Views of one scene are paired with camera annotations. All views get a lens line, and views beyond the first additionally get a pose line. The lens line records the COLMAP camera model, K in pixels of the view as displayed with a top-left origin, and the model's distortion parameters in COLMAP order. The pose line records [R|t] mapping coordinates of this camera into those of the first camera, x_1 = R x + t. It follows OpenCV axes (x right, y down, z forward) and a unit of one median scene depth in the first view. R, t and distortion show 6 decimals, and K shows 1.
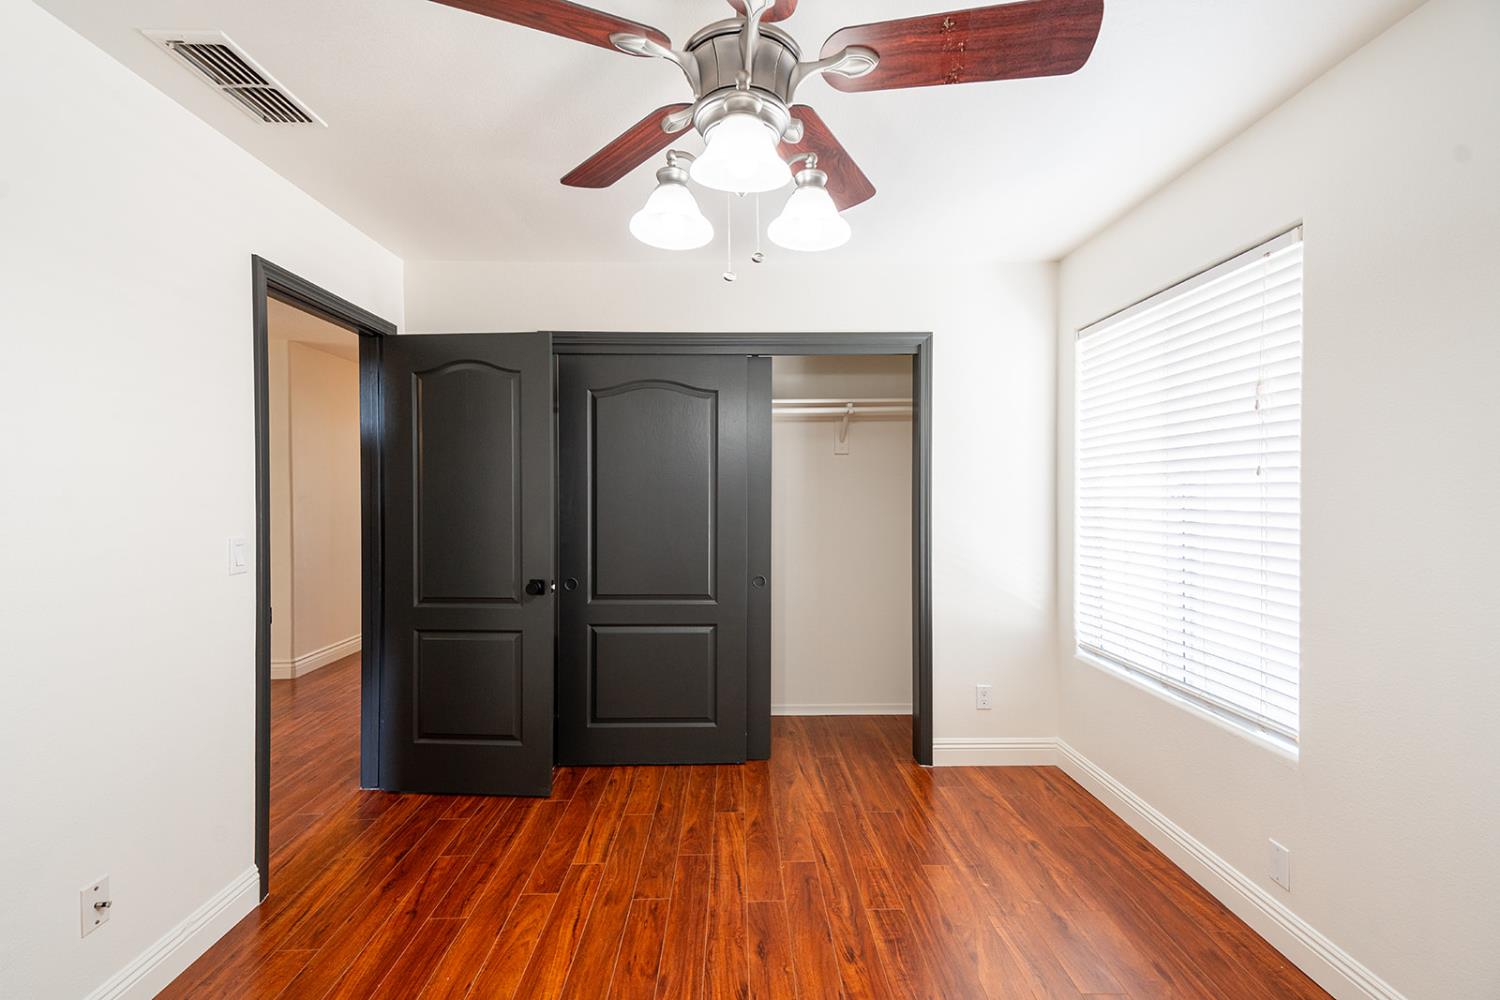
lens RADIAL K [[654.9, 0, 744.3], [0, 654.9, 499.7], [0, 0, 1]] dist [0.041790, -0.012611]
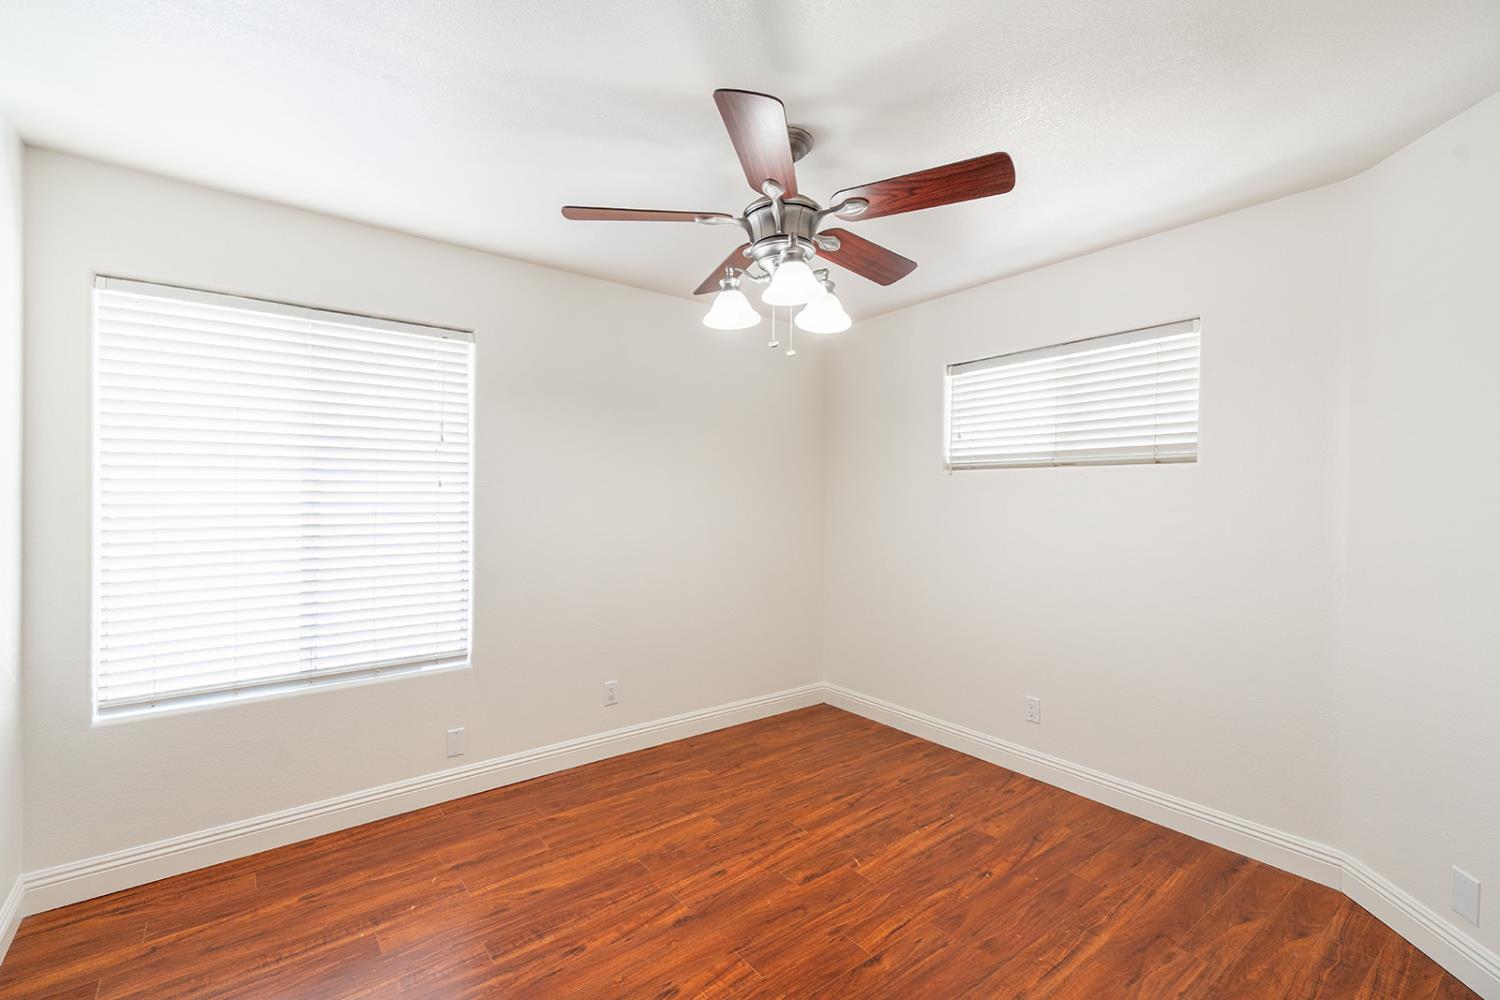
lens RADIAL K [[654.9, 0, 744.3], [0, 654.9, 499.7], [0, 0, 1]] dist [0.041790, -0.012611]
pose [[-0.588951, 0.002541, 0.808165, -0.770826], [0.009659, 0.999946, 0.003895, -0.007074], [-0.808111, 0.010100, -0.588943, 1.302464]]
